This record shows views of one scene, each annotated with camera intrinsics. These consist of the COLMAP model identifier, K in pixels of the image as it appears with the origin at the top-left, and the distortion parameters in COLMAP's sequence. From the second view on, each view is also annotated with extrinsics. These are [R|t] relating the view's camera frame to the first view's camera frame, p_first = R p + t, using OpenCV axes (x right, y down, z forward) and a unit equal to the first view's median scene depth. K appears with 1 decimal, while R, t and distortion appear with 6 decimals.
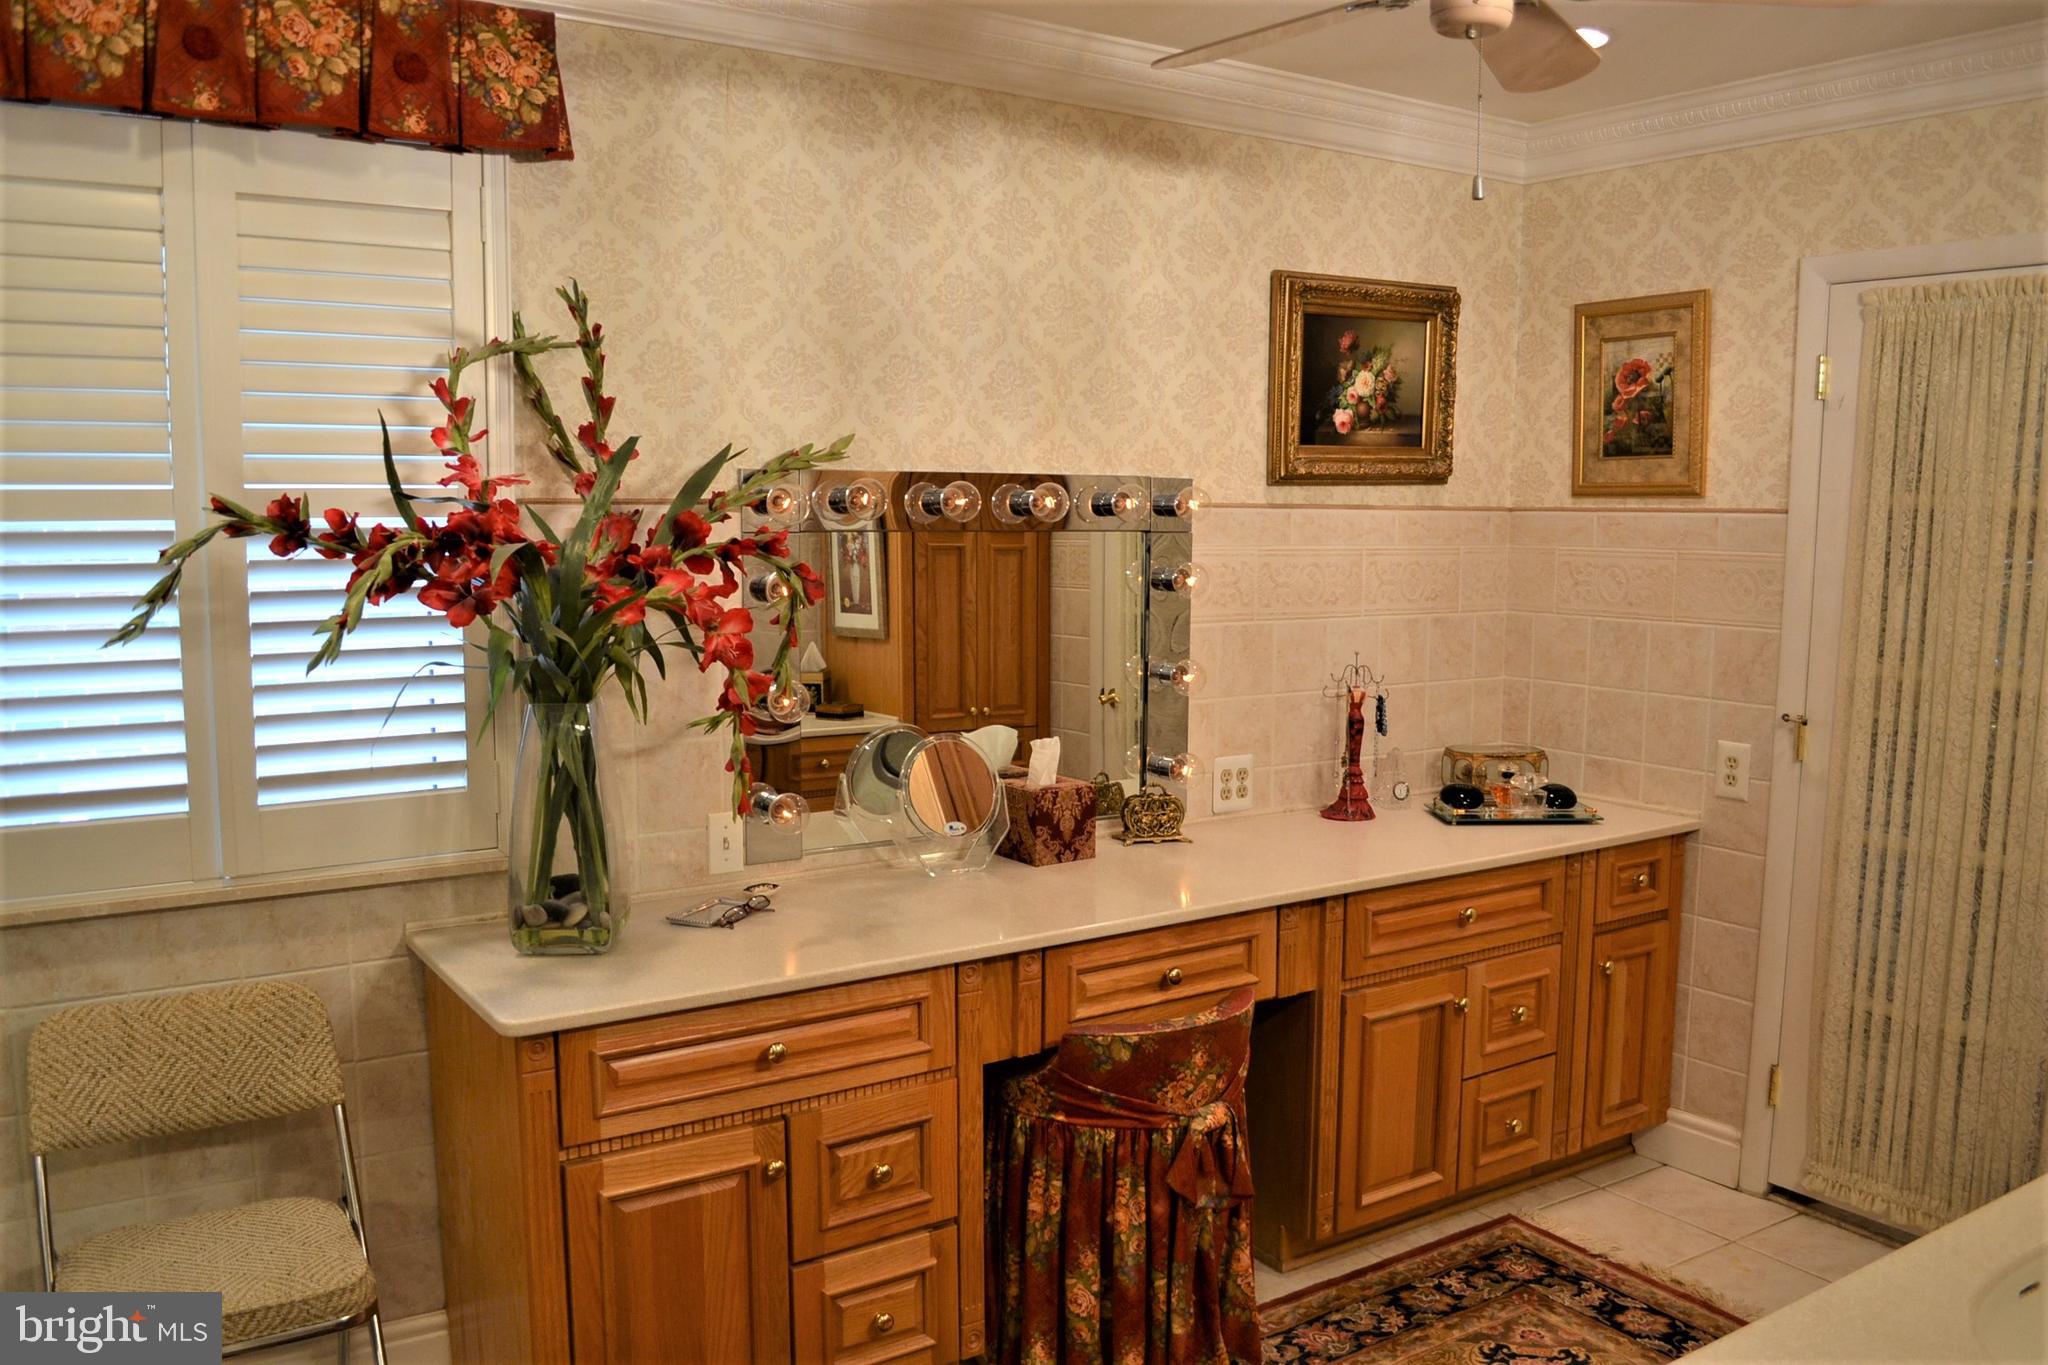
lens RADIAL K [[1625.7, 0, 1019.7], [0, 1625.7, 692.7], [0, 0, 1]] dist [-0.084690, 0.011840]
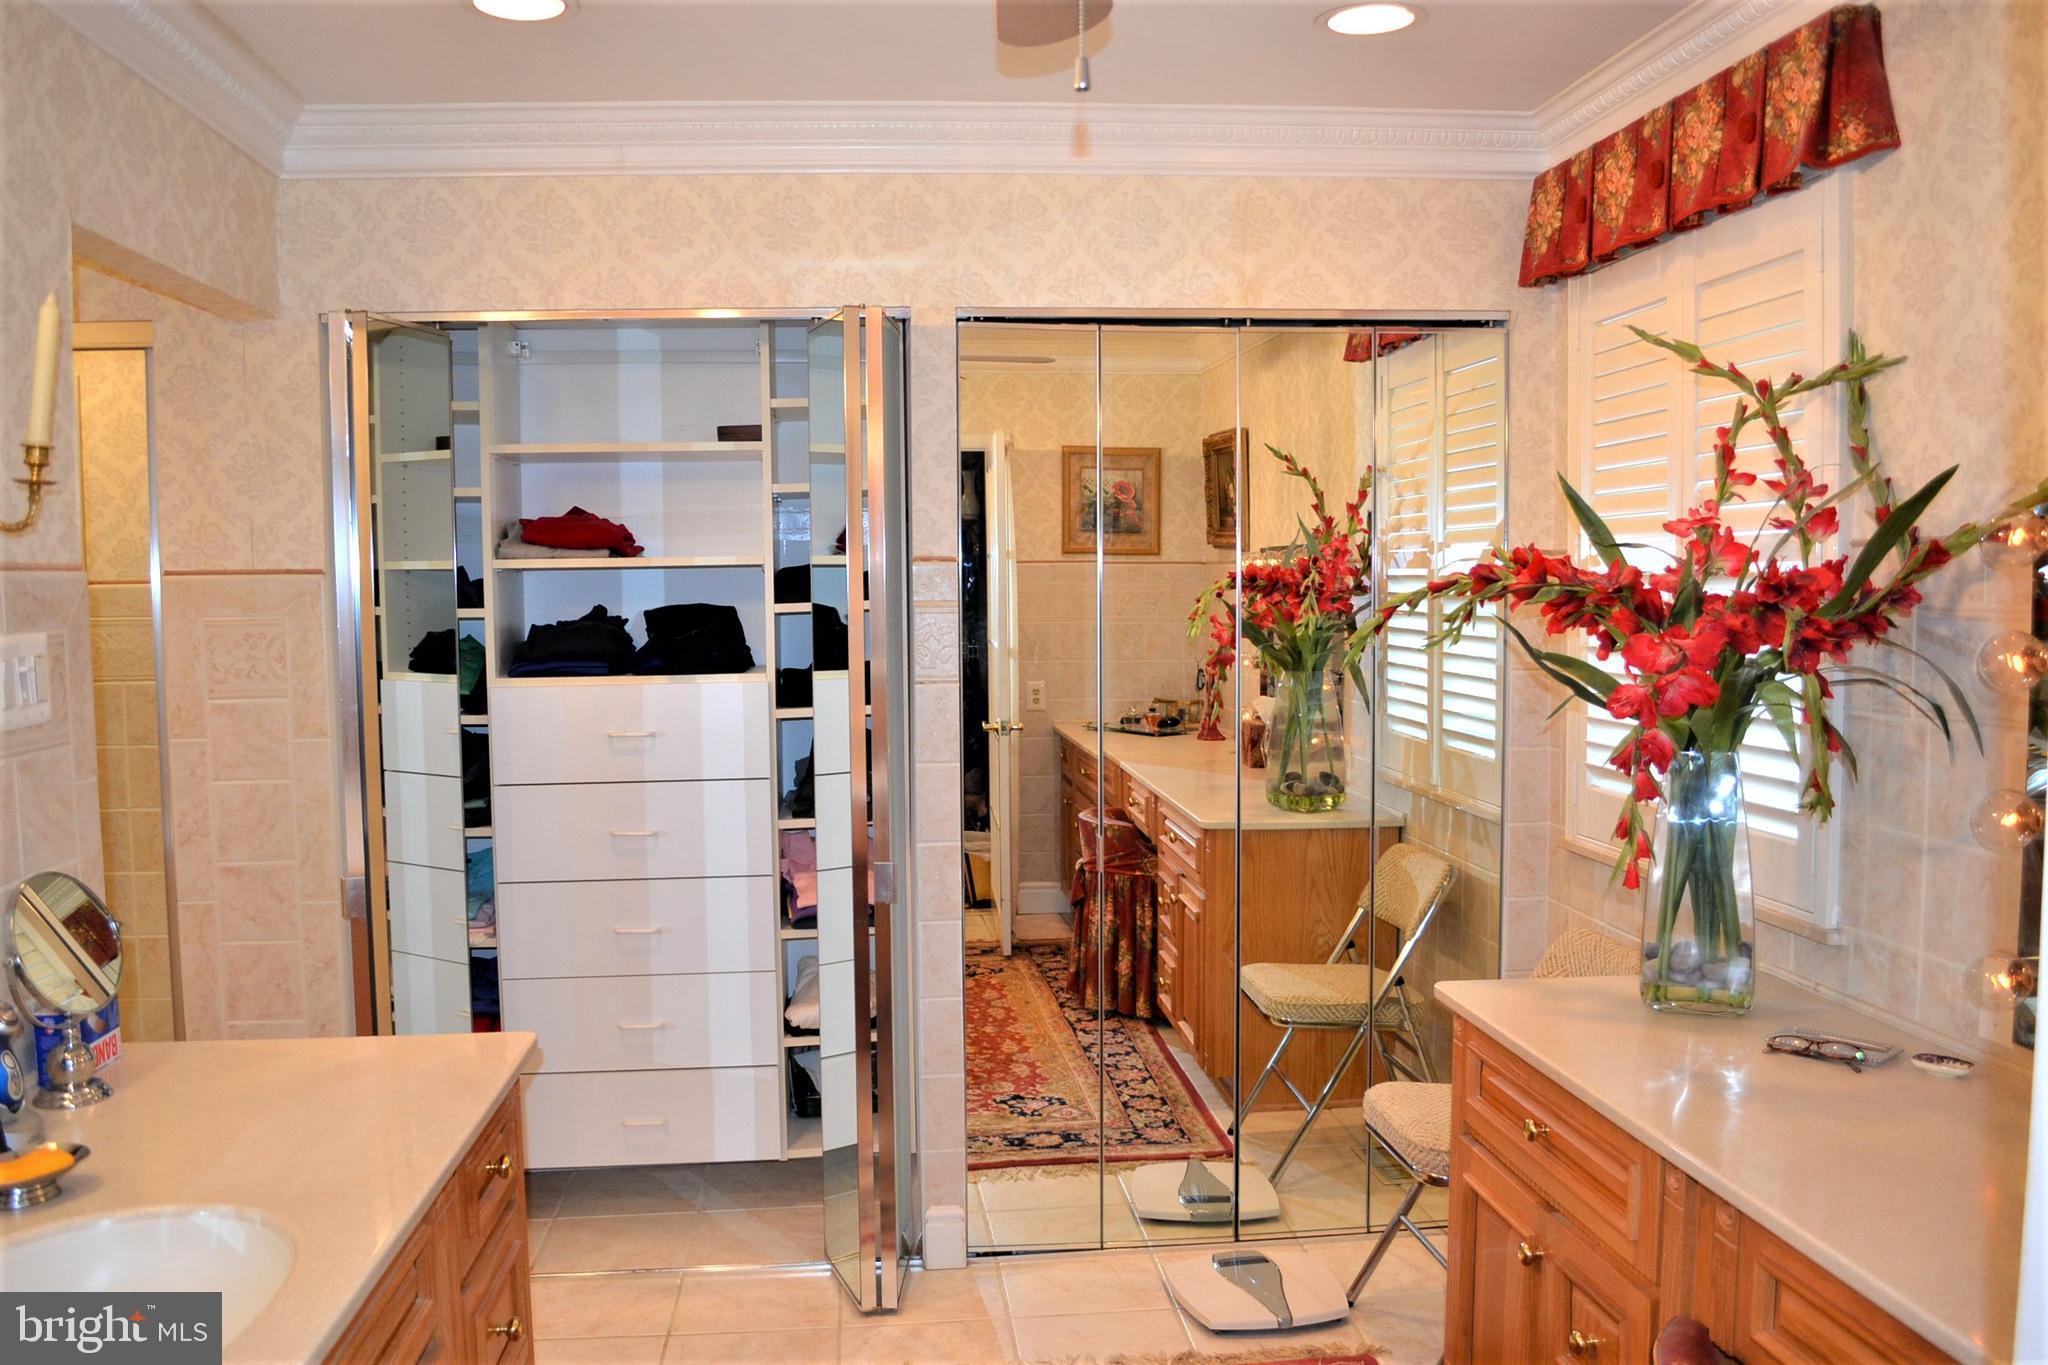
lens RADIAL K [[1625.7, 0, 1019.7], [0, 1625.7, 692.7], [0, 0, 1]] dist [-0.084690, 0.011840]
pose [[-0.456568, 0.060545, -0.887626, 0.709044], [-0.097177, 0.988319, 0.117399, -0.095323], [0.884365, 0.139858, -0.445351, 0.999783]]
